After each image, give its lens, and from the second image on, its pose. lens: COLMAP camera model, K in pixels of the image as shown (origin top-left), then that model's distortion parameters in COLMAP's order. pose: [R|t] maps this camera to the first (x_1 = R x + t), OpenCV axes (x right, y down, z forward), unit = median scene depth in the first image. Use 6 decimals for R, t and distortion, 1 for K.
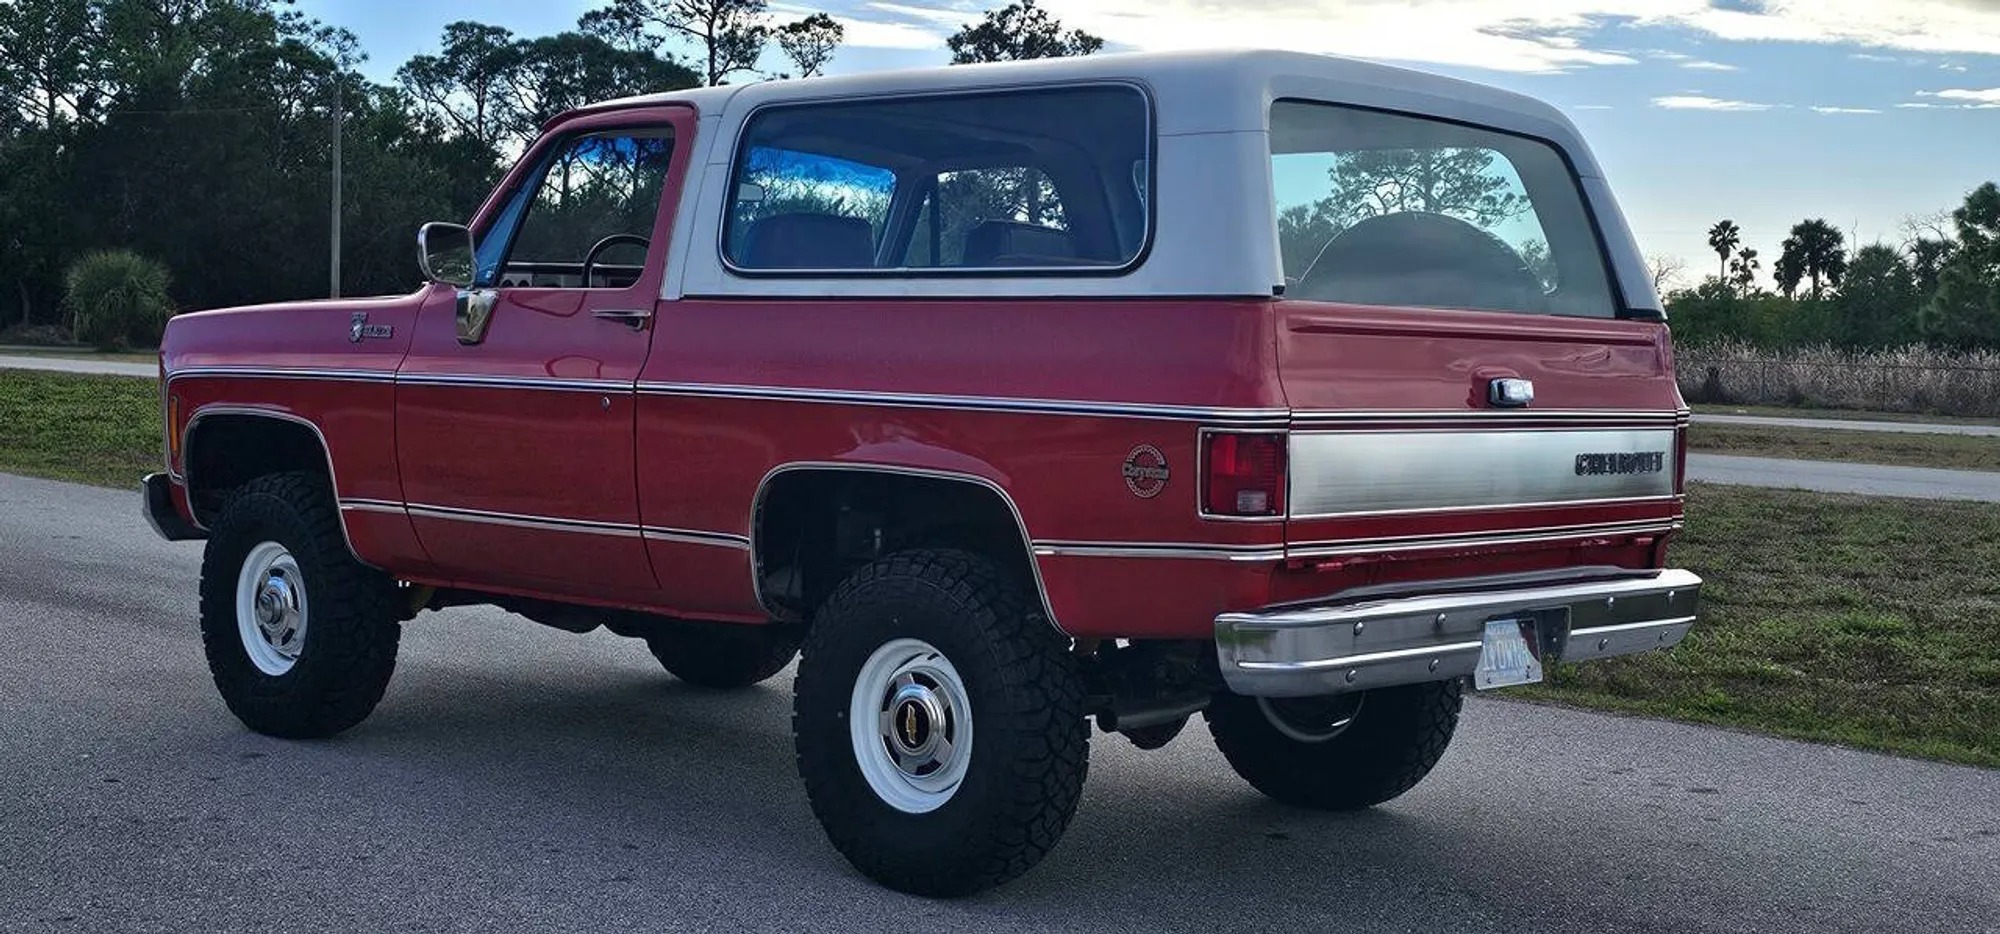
lens RADIAL K [[2423.2, 0, 995.8], [0, 2423.2, 464.3], [0, 0, 1]] dist [0.098704, -0.084424]
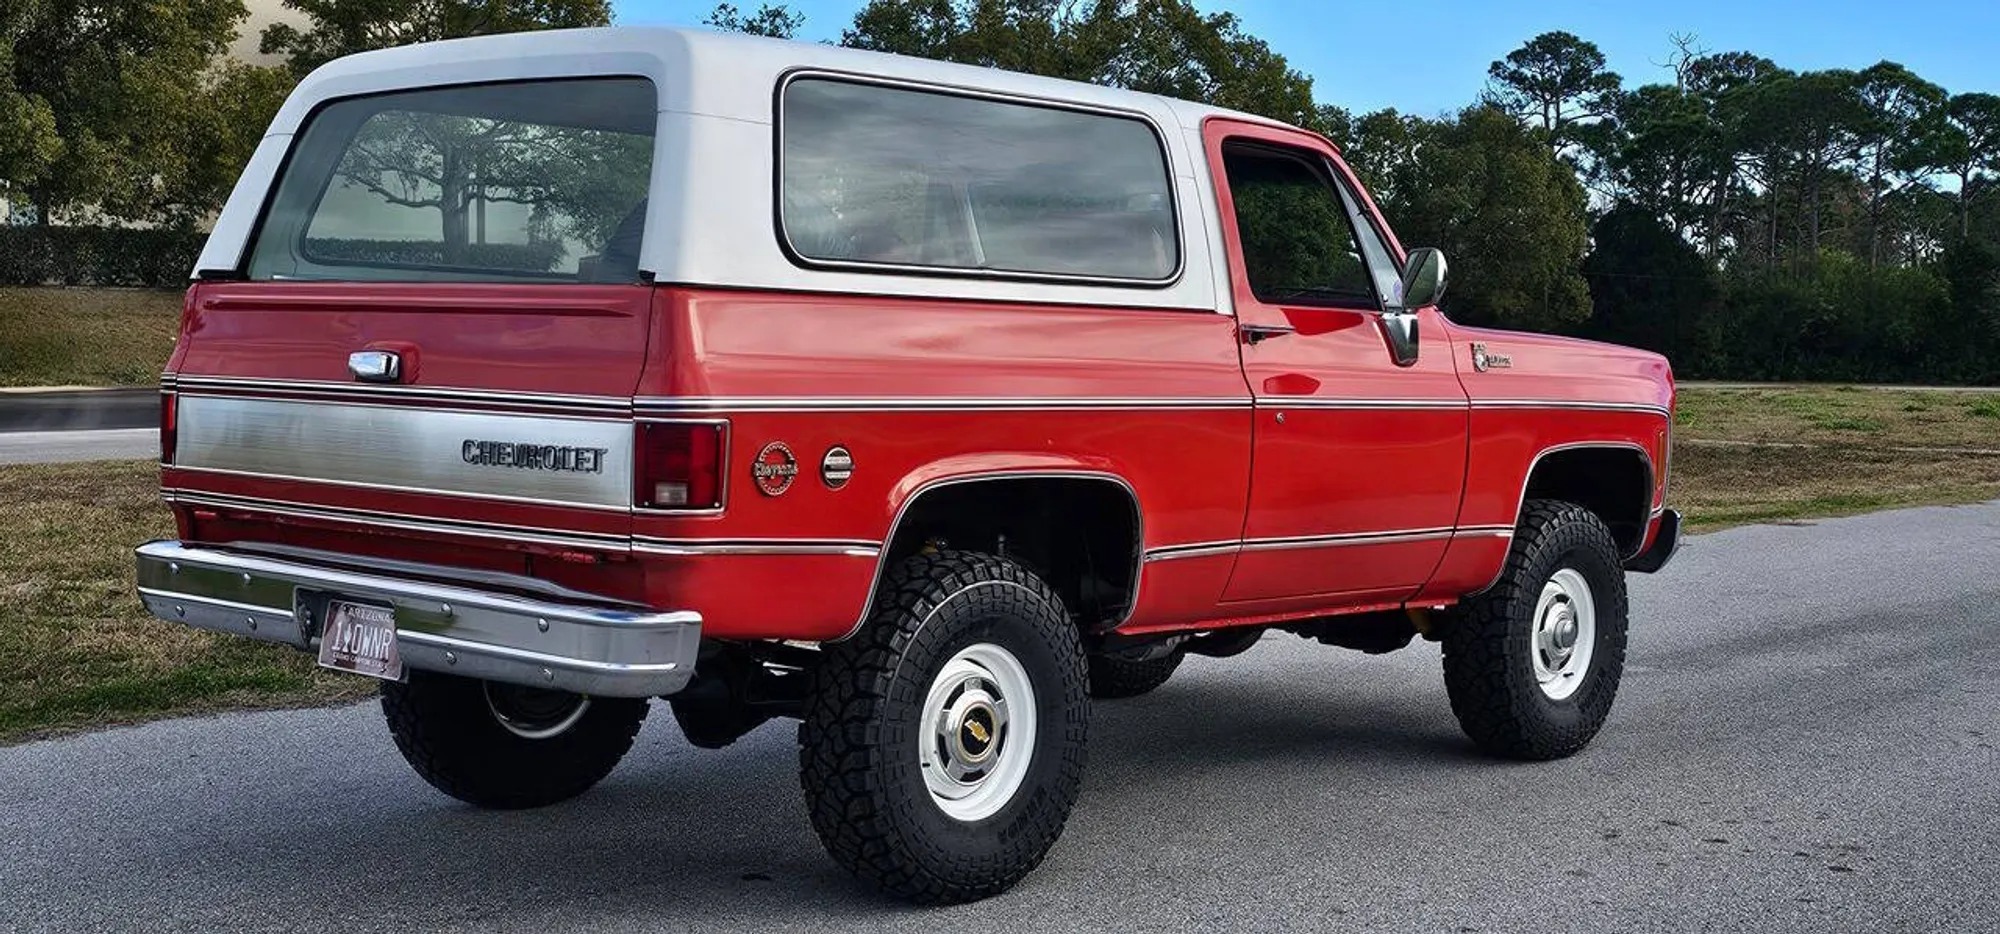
lens RADIAL K [[2401.8, 0, 978.4], [0, 2401.8, 458.7], [0, 0, 1]] dist [0.064867, -0.007992]
pose [[0.029293, 0.018124, -0.999407, 1.050012], [-0.071873, 0.997286, 0.015979, -0.023094], [0.996984, 0.071362, 0.030516, 1.089978]]
